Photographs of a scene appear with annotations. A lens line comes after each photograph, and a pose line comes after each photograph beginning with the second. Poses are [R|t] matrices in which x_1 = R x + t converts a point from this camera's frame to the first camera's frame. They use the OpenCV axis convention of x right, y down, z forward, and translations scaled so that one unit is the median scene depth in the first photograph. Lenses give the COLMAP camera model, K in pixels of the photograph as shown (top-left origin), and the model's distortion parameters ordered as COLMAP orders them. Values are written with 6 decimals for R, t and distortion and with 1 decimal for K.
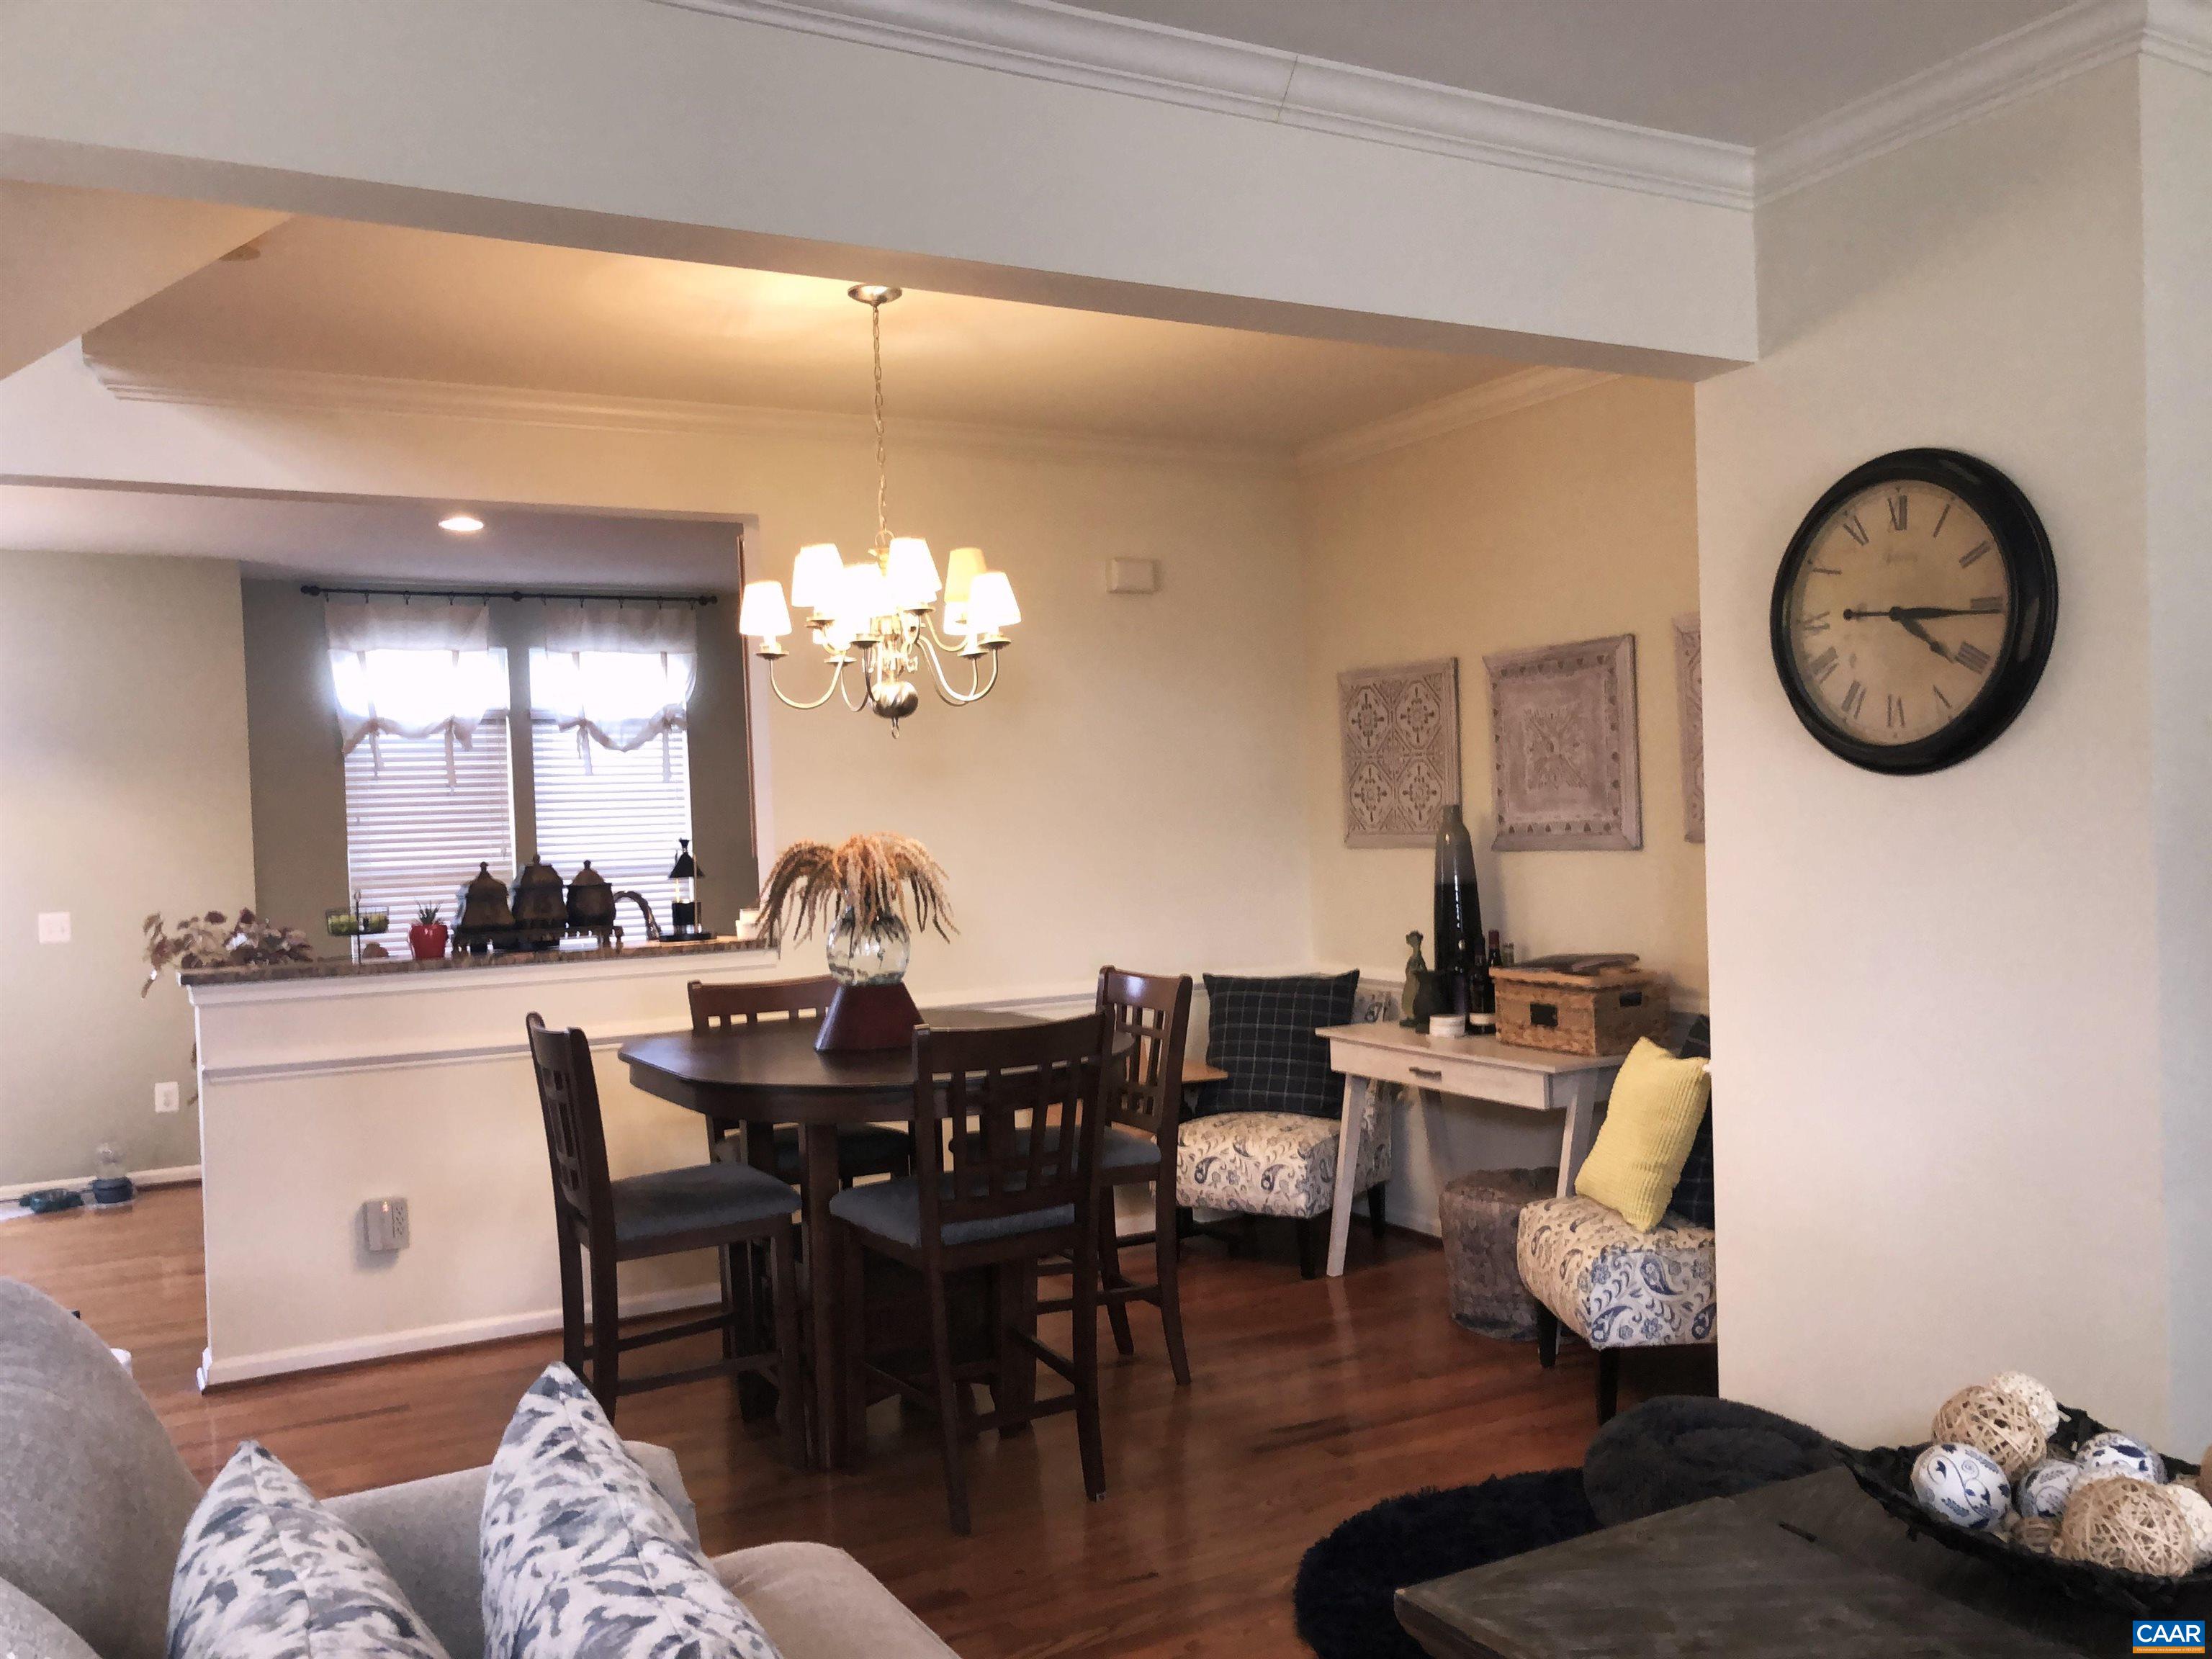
lens RADIAL K [[1798.0, 0, 1091.0], [0, 1798.0, 877.6], [0, 0, 1]] dist [0.056740, -0.074192]
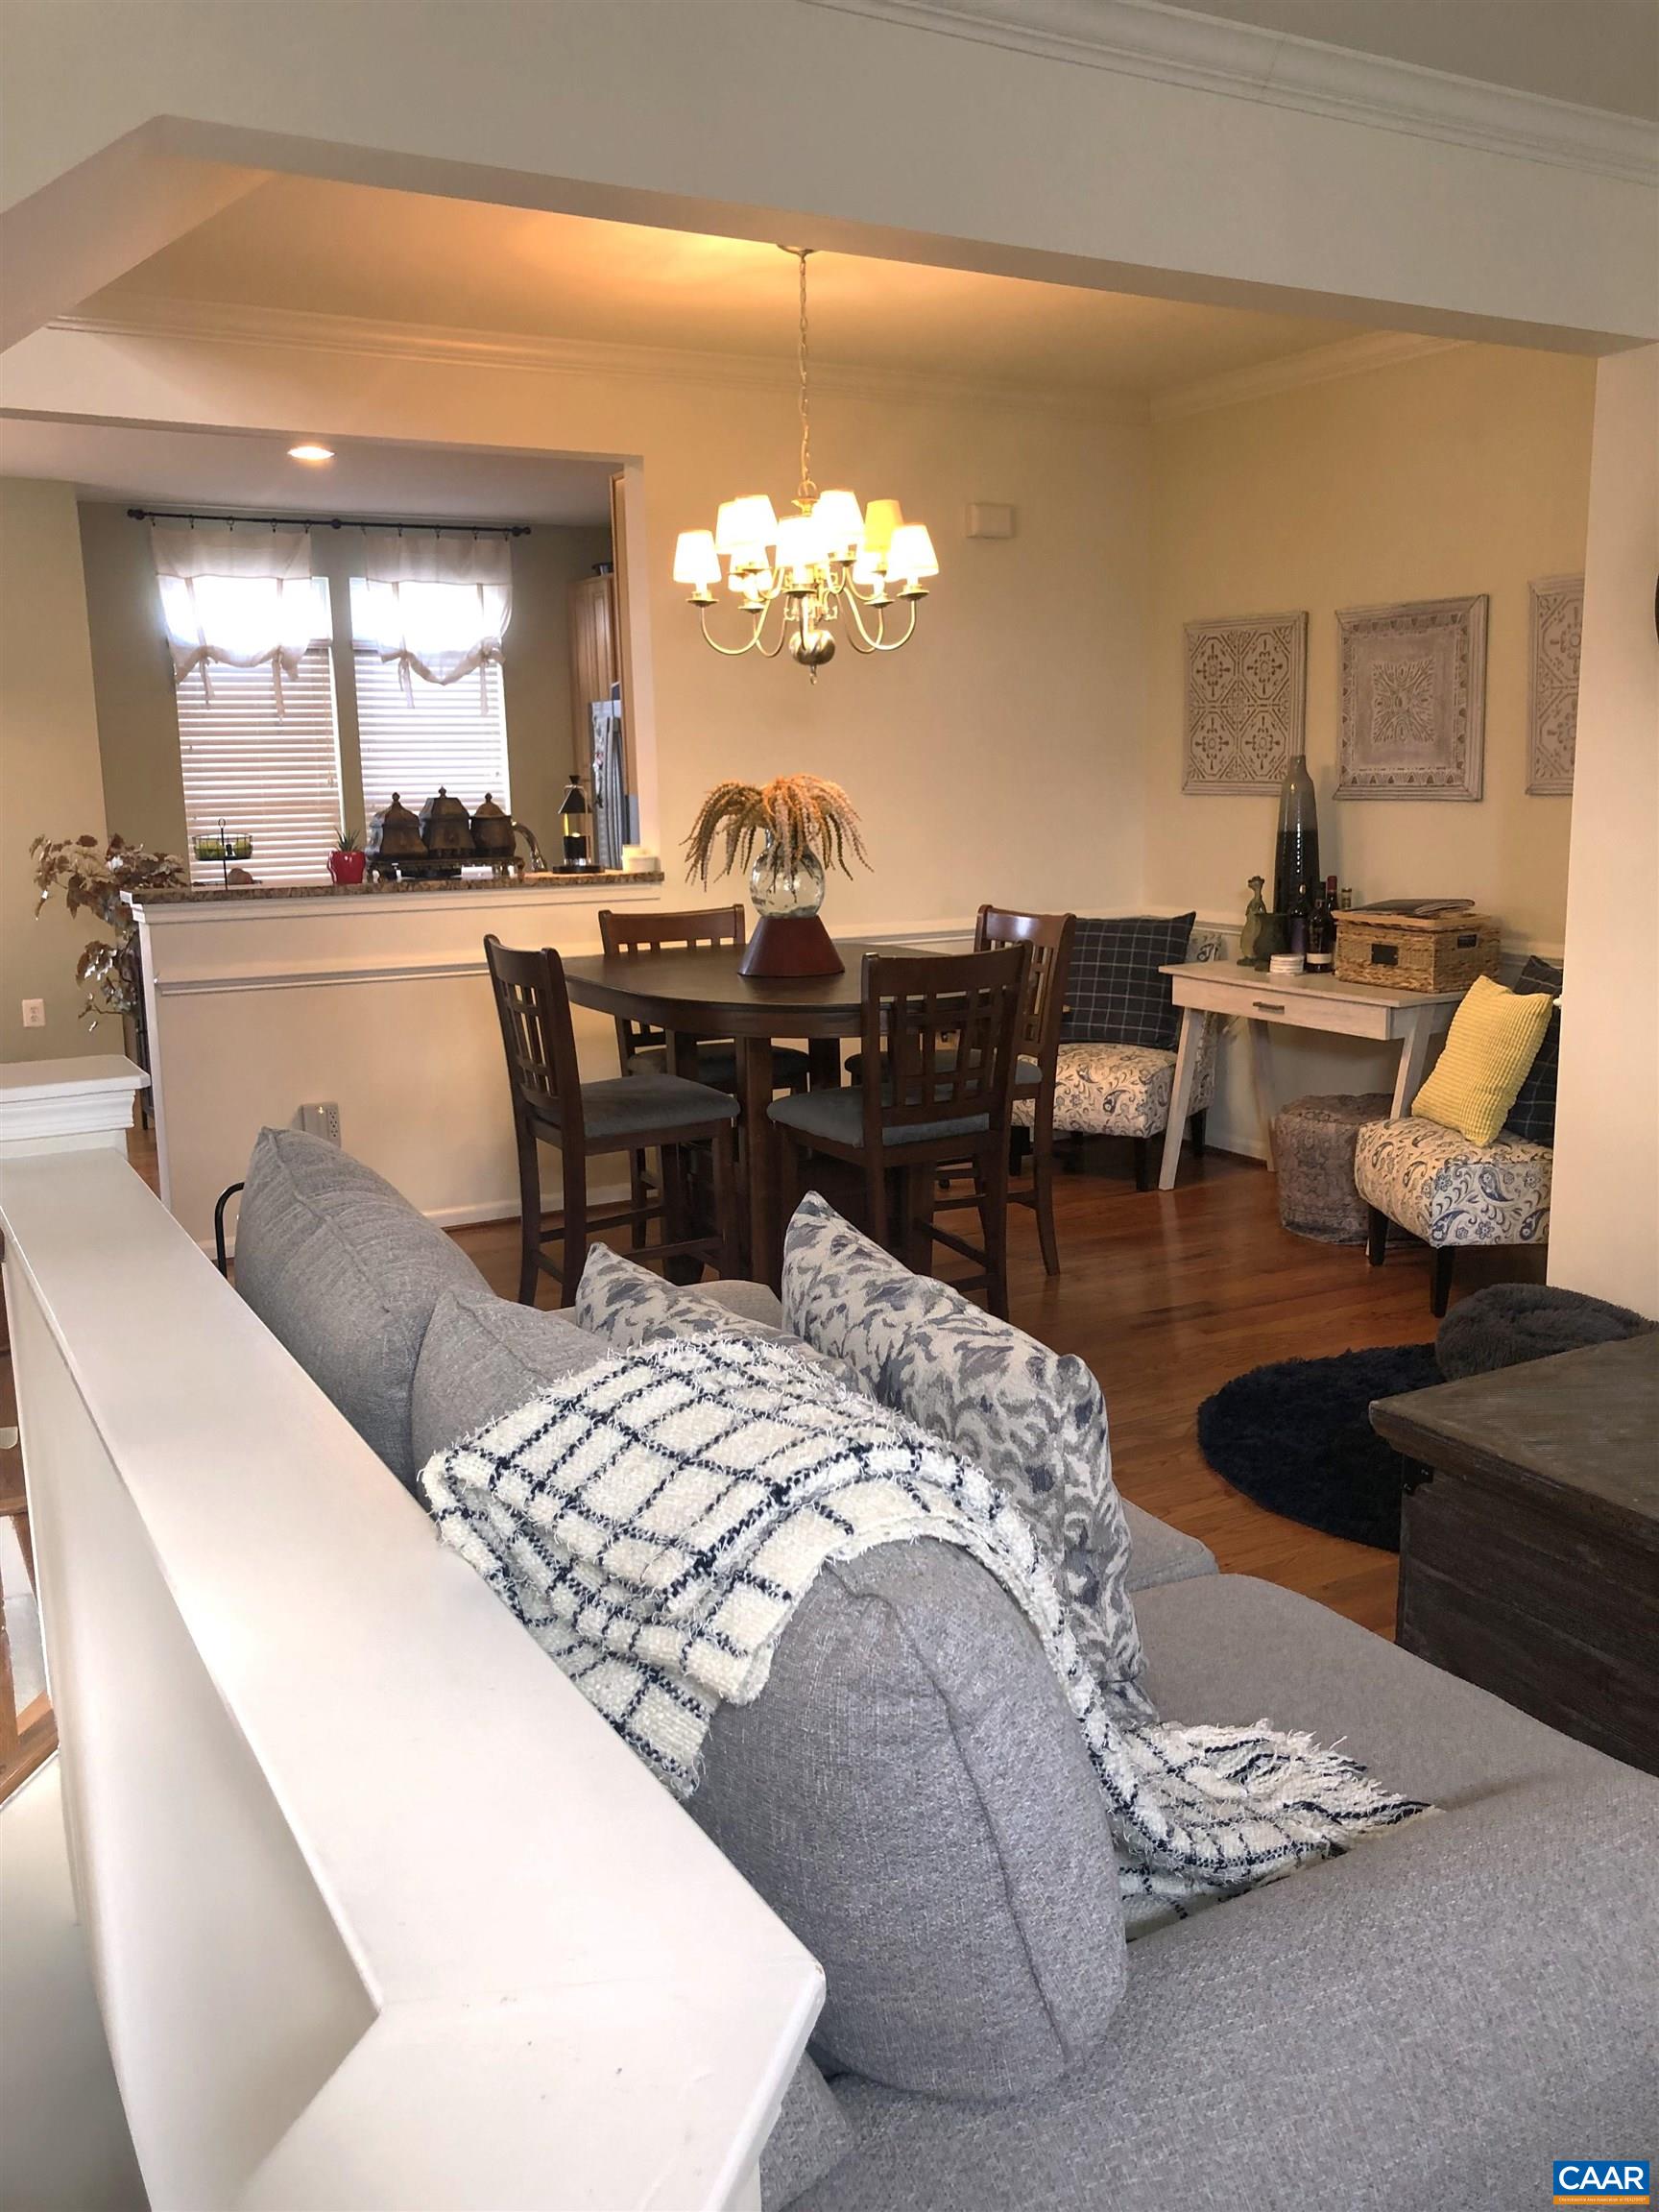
lens RADIAL K [[1798.0, 0, 838.9], [0, 1798.0, 1089.9], [0, 0, 1]] dist [0.056740, -0.074192]
pose [[0.999729, 0.016002, 0.016917, -0.090477], [-0.018340, 0.988733, 0.148565, 0.001016], [-0.014349, -0.148835, 0.988758, -0.079669]]
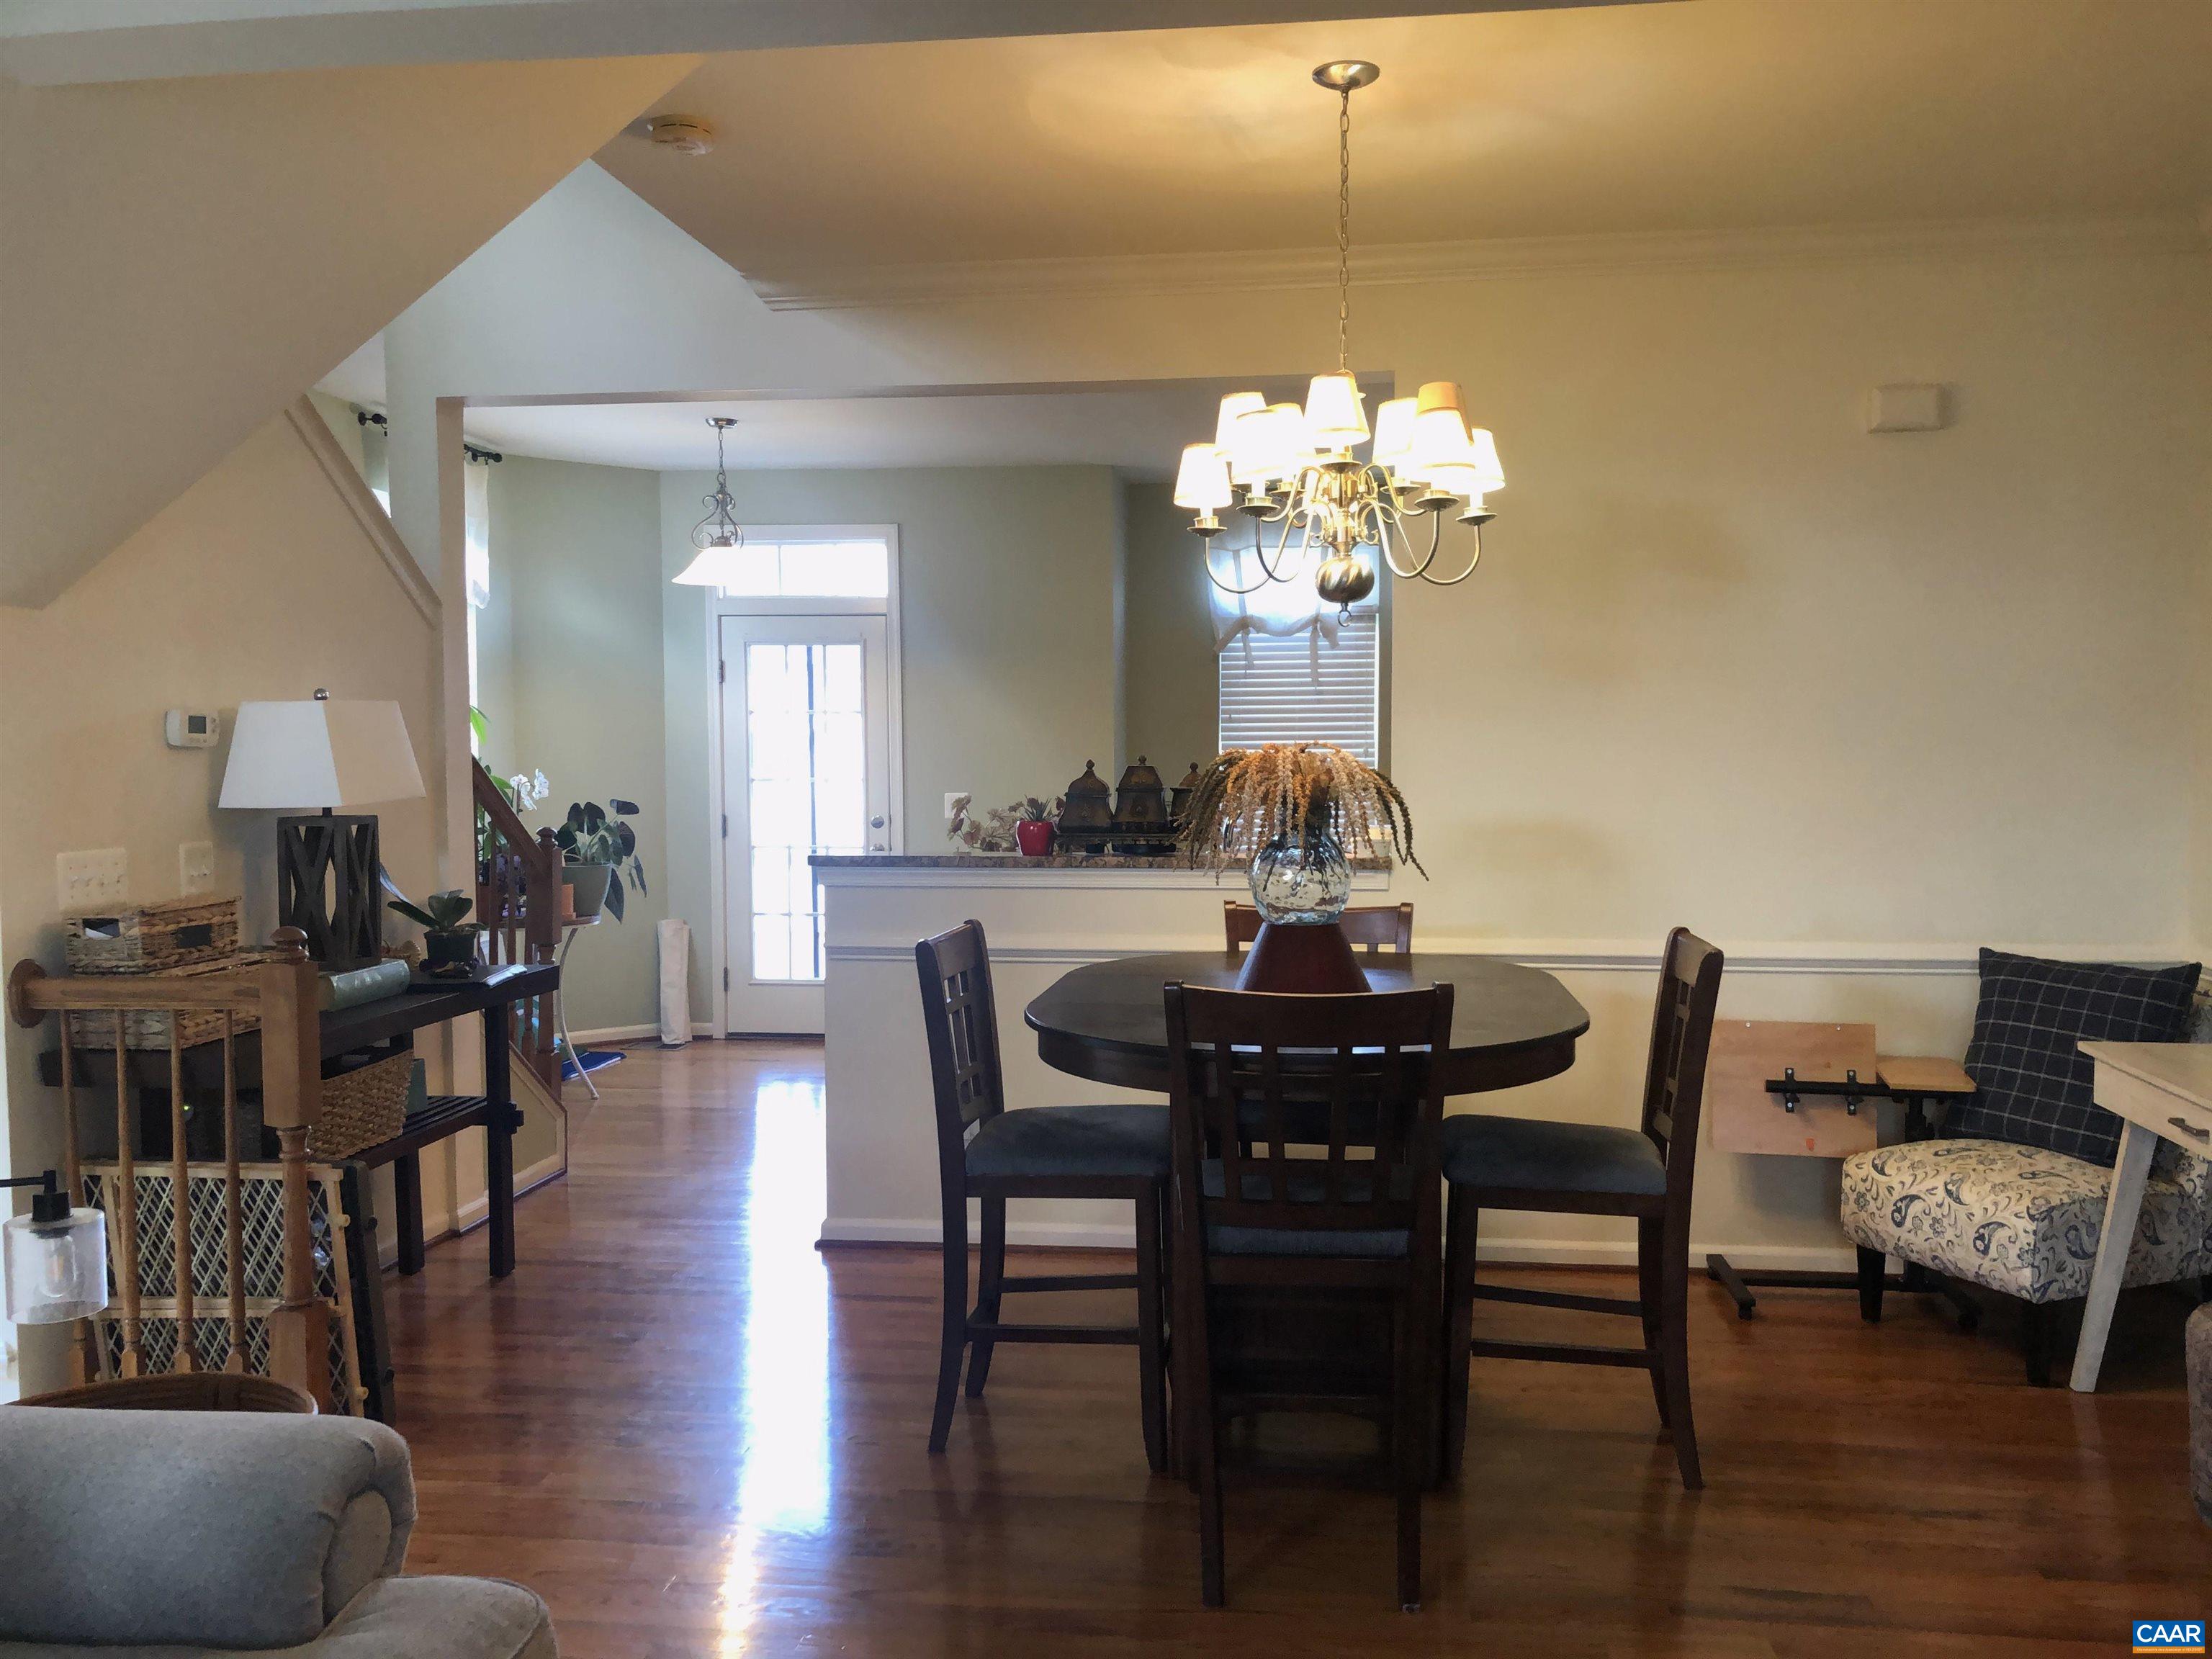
lens RADIAL K [[1798.0, 0, 1121.8], [0, 1798.0, 870.8], [0, 0, 1]] dist [0.056740, -0.074192]
pose [[0.812478, 0.072869, -0.578421, 0.245394], [-0.043801, 0.996983, 0.064074, -0.012243], [0.581345, -0.026724, 0.813218, 0.225391]]
